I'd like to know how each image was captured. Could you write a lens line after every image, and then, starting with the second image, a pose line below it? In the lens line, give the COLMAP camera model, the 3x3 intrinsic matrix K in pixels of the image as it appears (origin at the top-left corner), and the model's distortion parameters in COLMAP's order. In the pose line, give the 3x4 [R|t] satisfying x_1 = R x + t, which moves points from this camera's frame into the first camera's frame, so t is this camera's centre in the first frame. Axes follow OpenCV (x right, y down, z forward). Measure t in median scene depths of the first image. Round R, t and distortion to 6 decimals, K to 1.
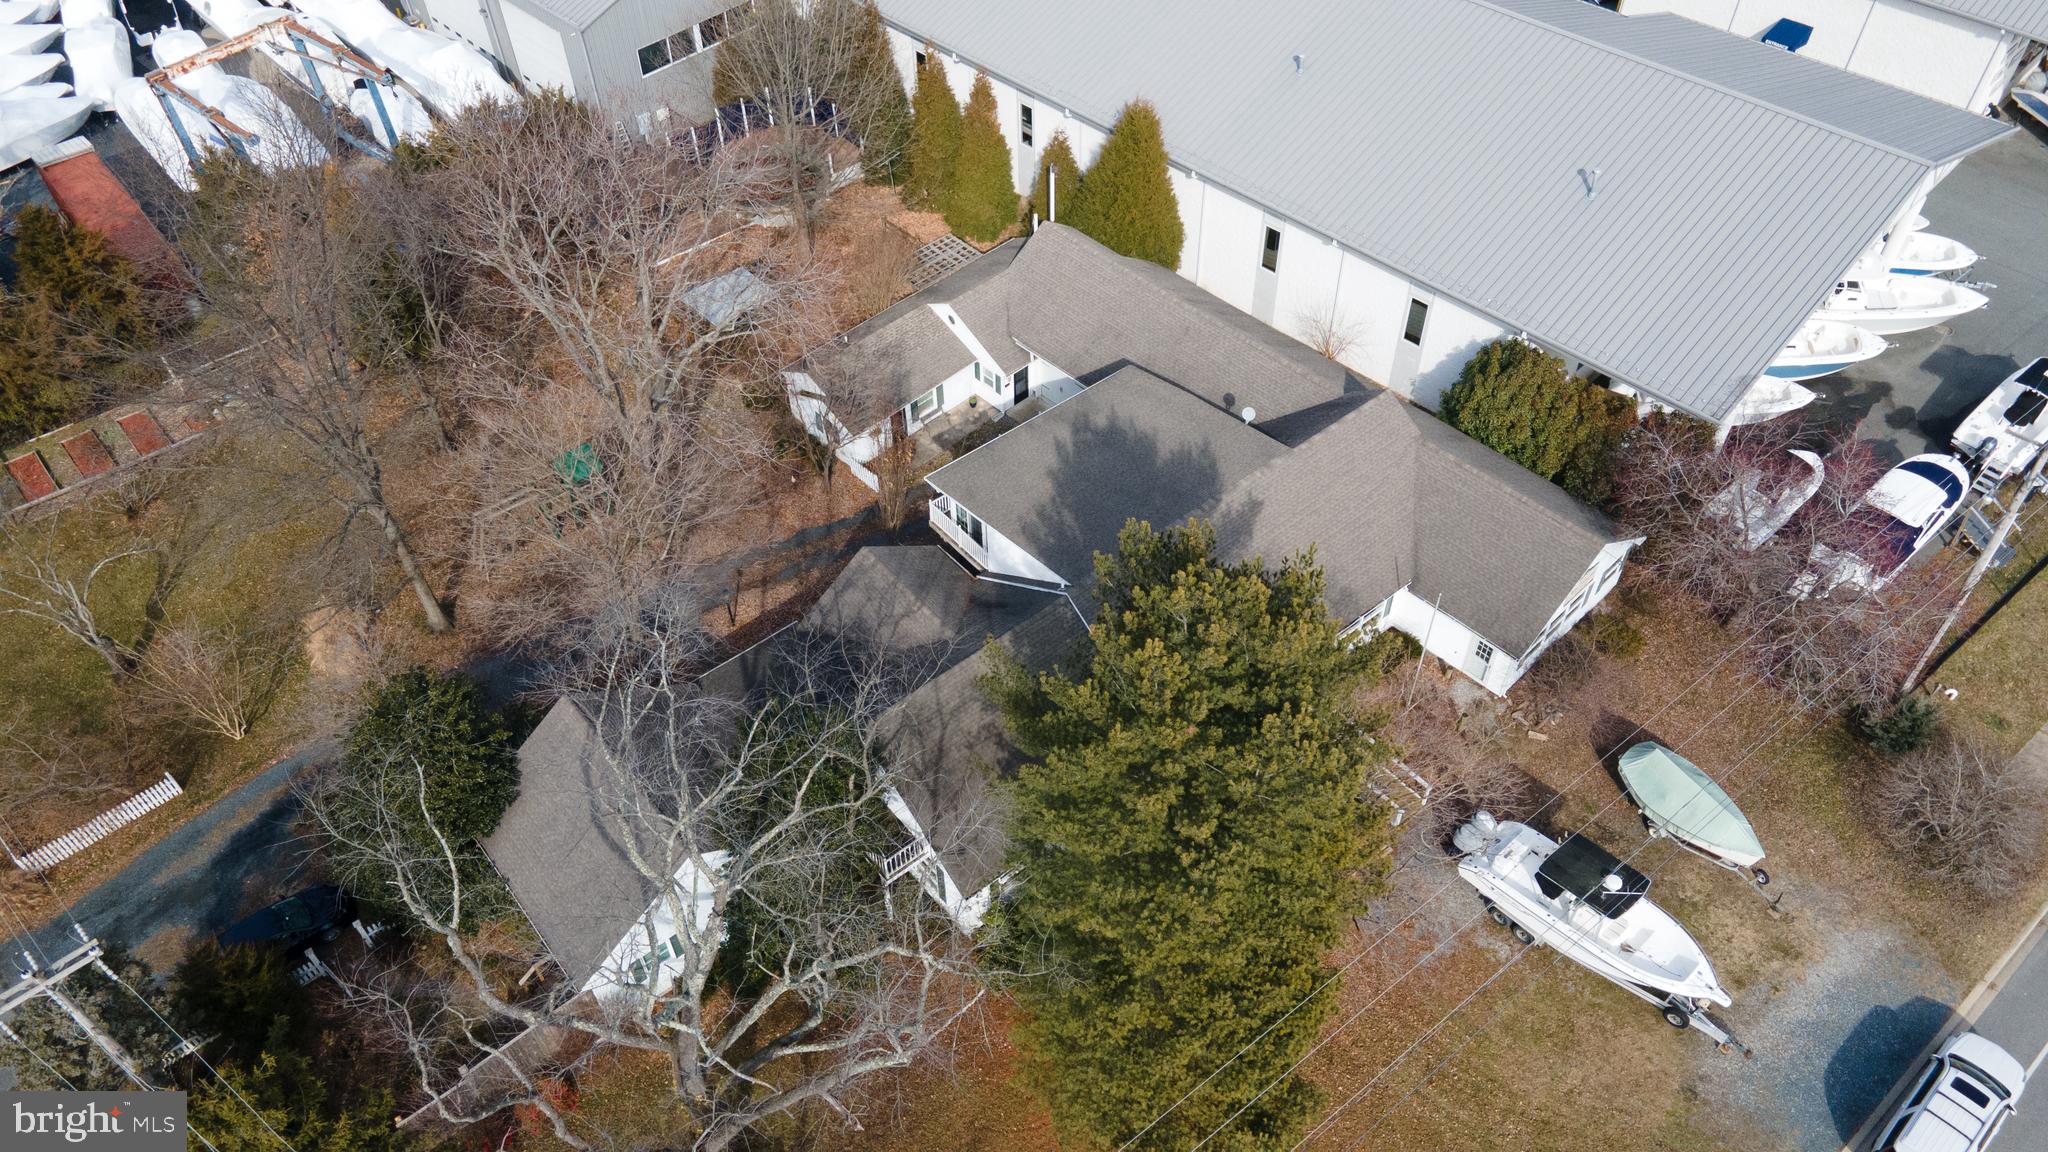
lens RADIAL K [[1428.9, 0, 1024.0], [0, 1428.9, 576.0], [0, 0, 1]] dist [0.008004, 0.064457]
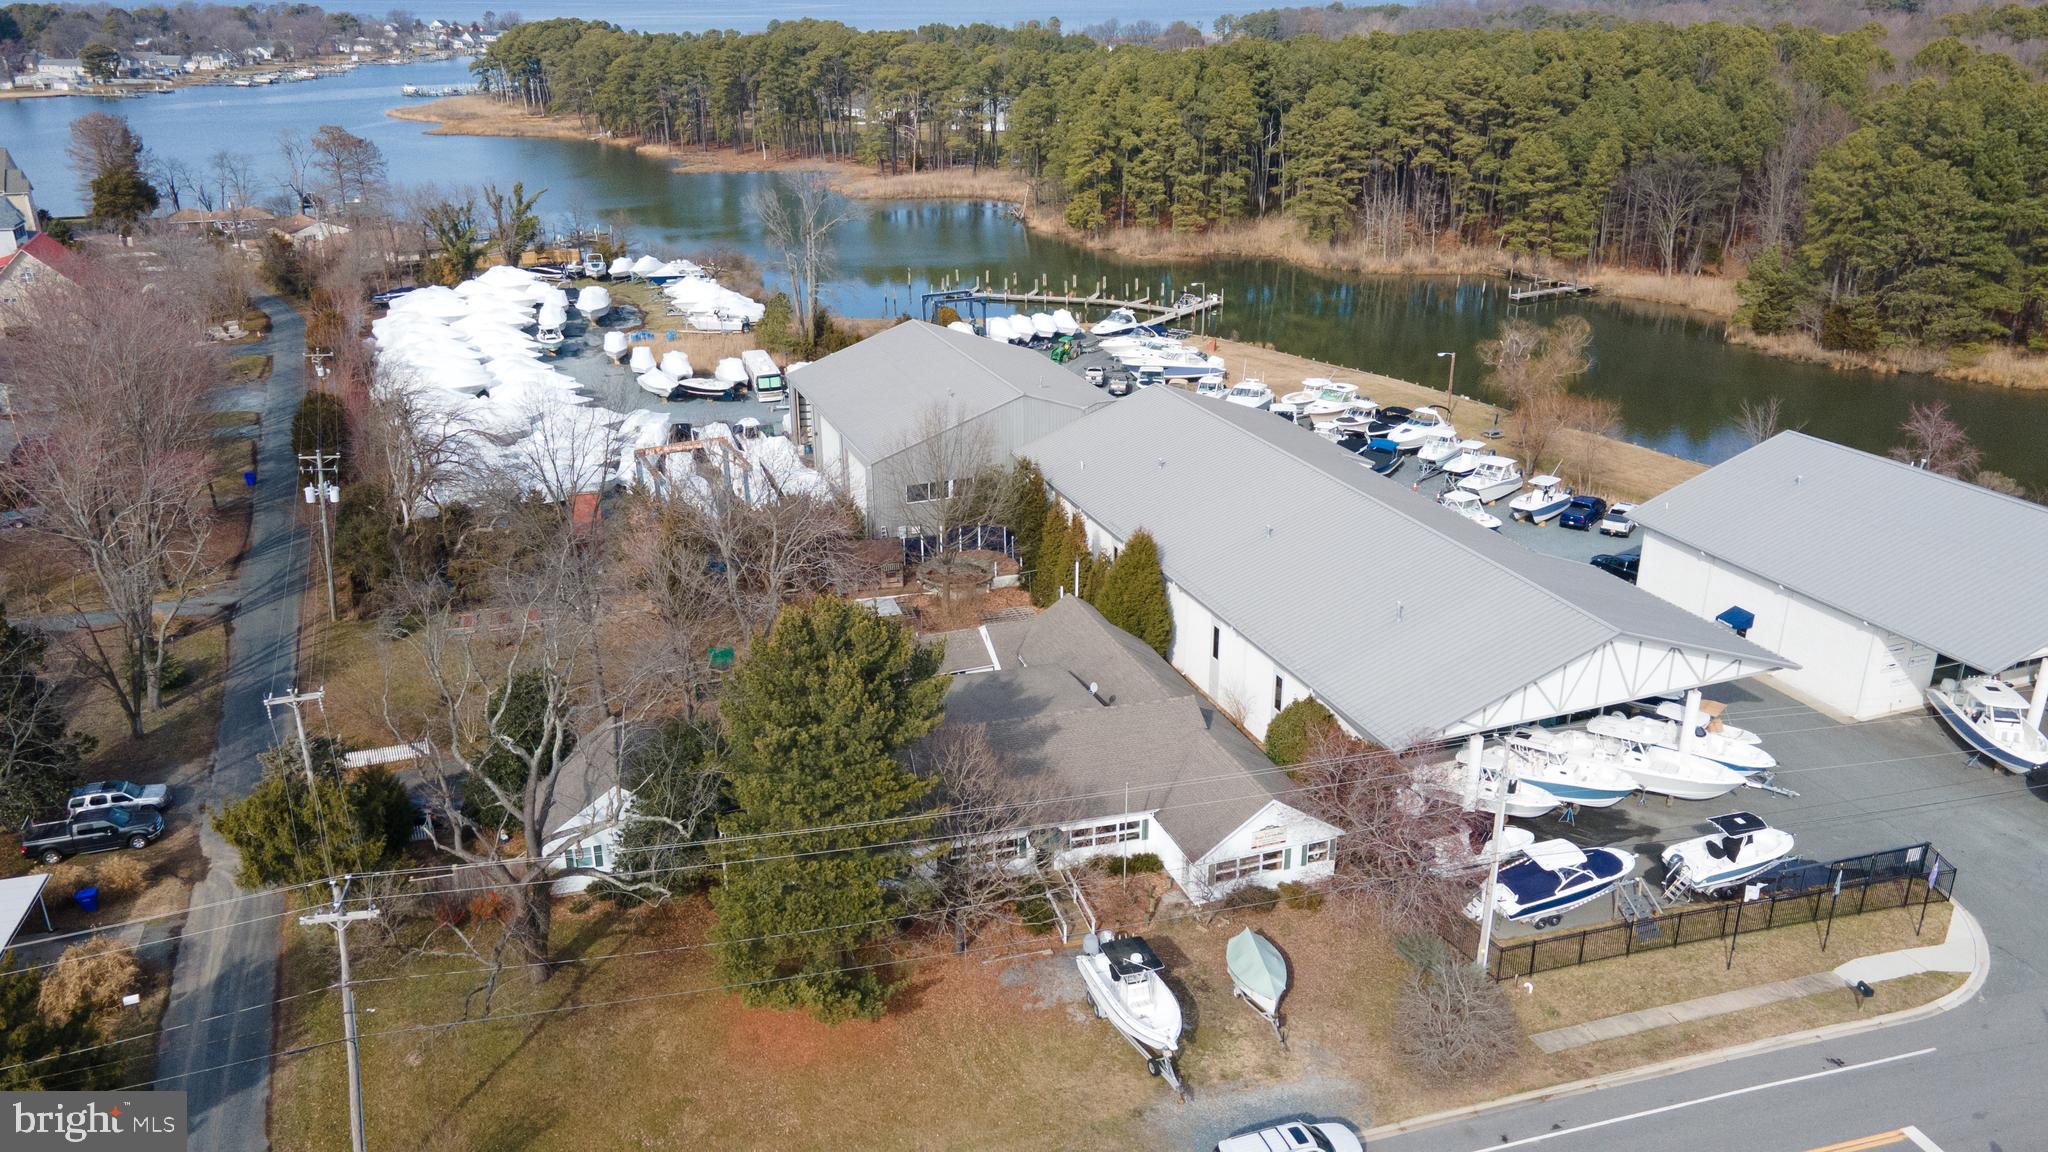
lens RADIAL K [[1428.9, 0, 1024.0], [0, 1428.9, 576.0], [0, 0, 1]] dist [0.008004, 0.064457]
pose [[0.916081, 0.173208, -0.361657, 0.500230], [-0.311252, 0.875775, -0.368971, 0.291794], [0.252821, 0.450574, 0.856192, -0.276185]]
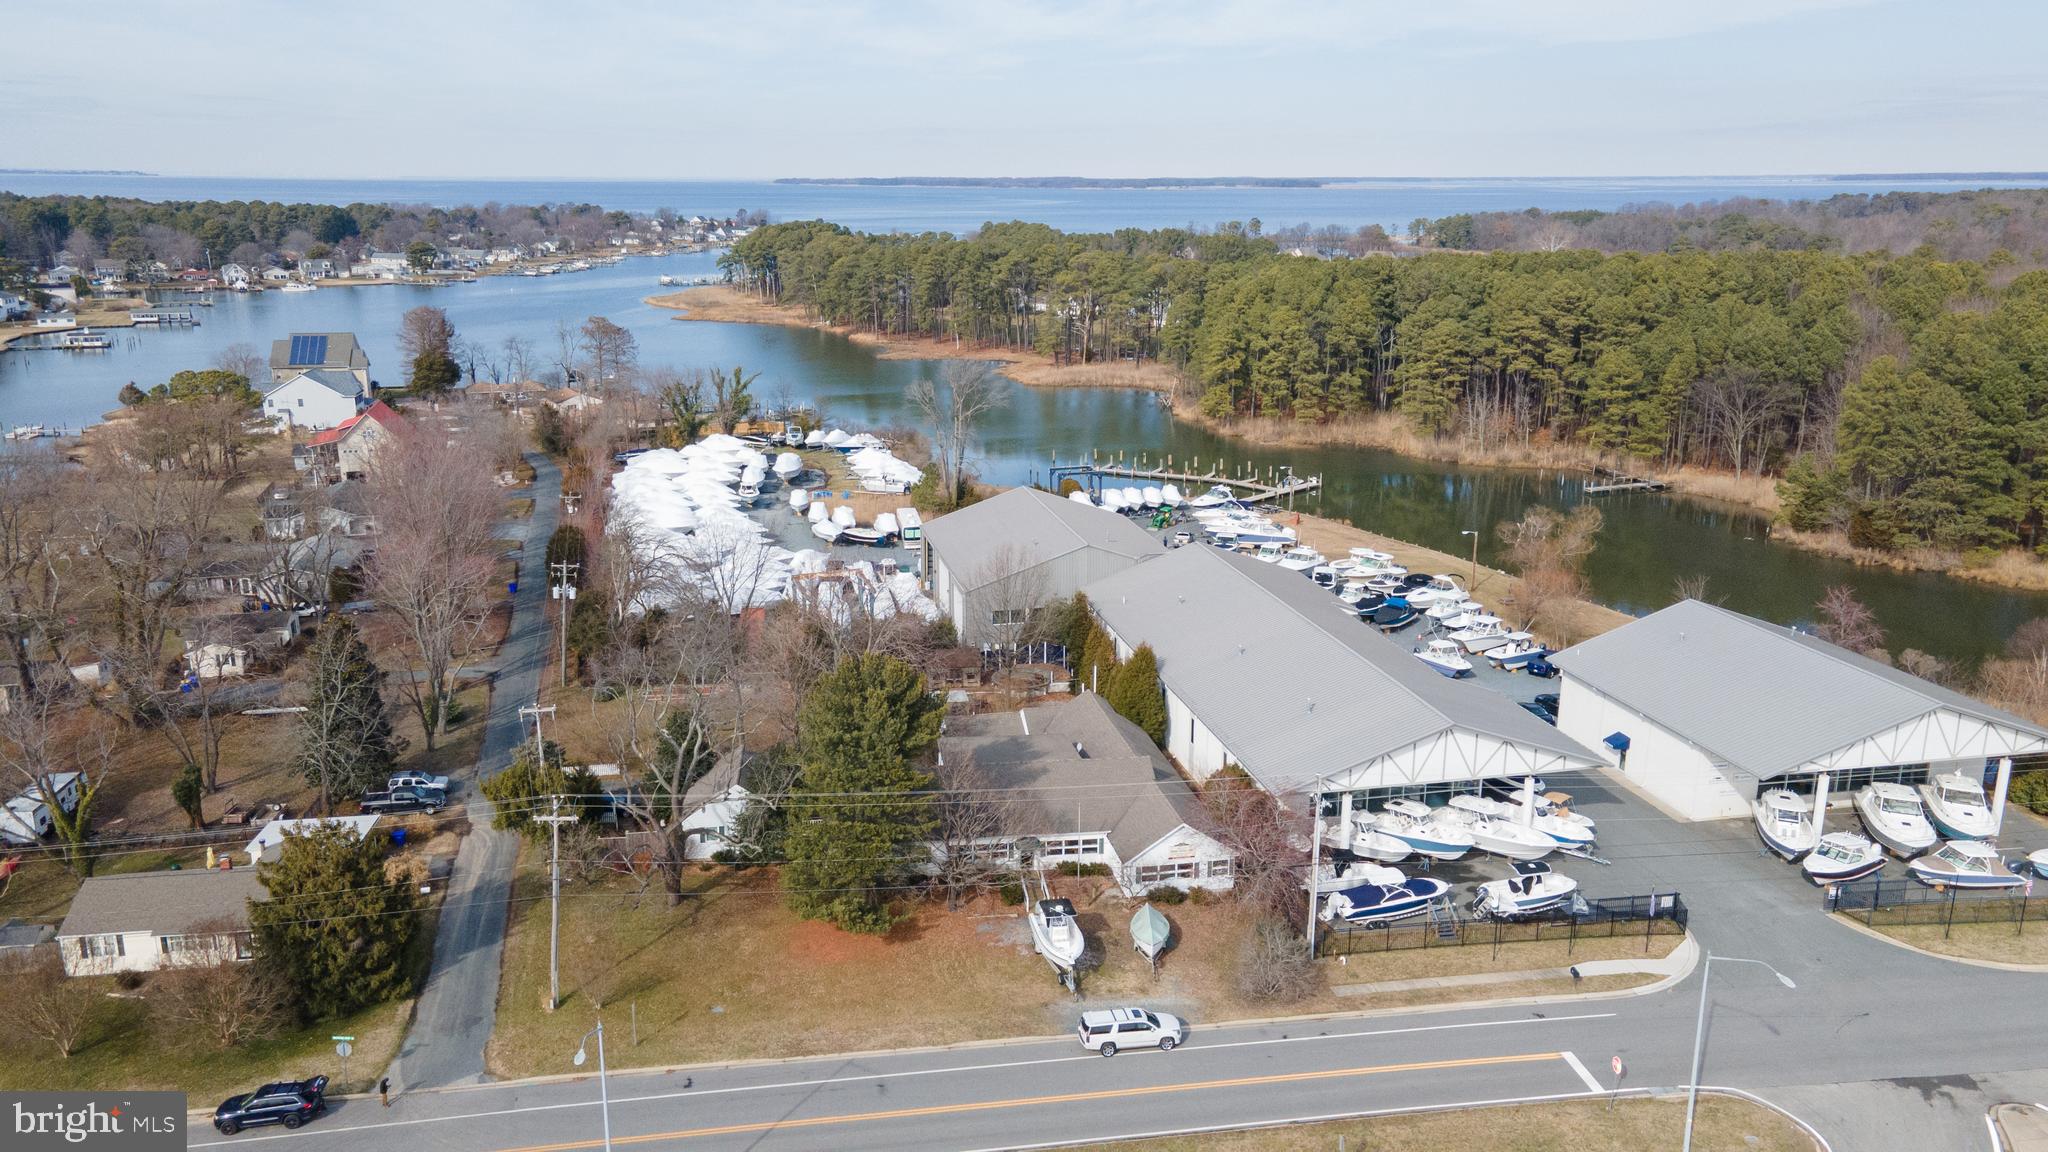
lens RADIAL K [[1428.9, 0, 1024.0], [0, 1428.9, 576.0], [0, 0, 1]] dist [0.008004, 0.064457]
pose [[0.847681, 0.168421, -0.503062, 0.893880], [-0.411356, 0.807473, -0.422816, 0.485935], [0.334998, 0.565351, 0.753761, -0.584488]]
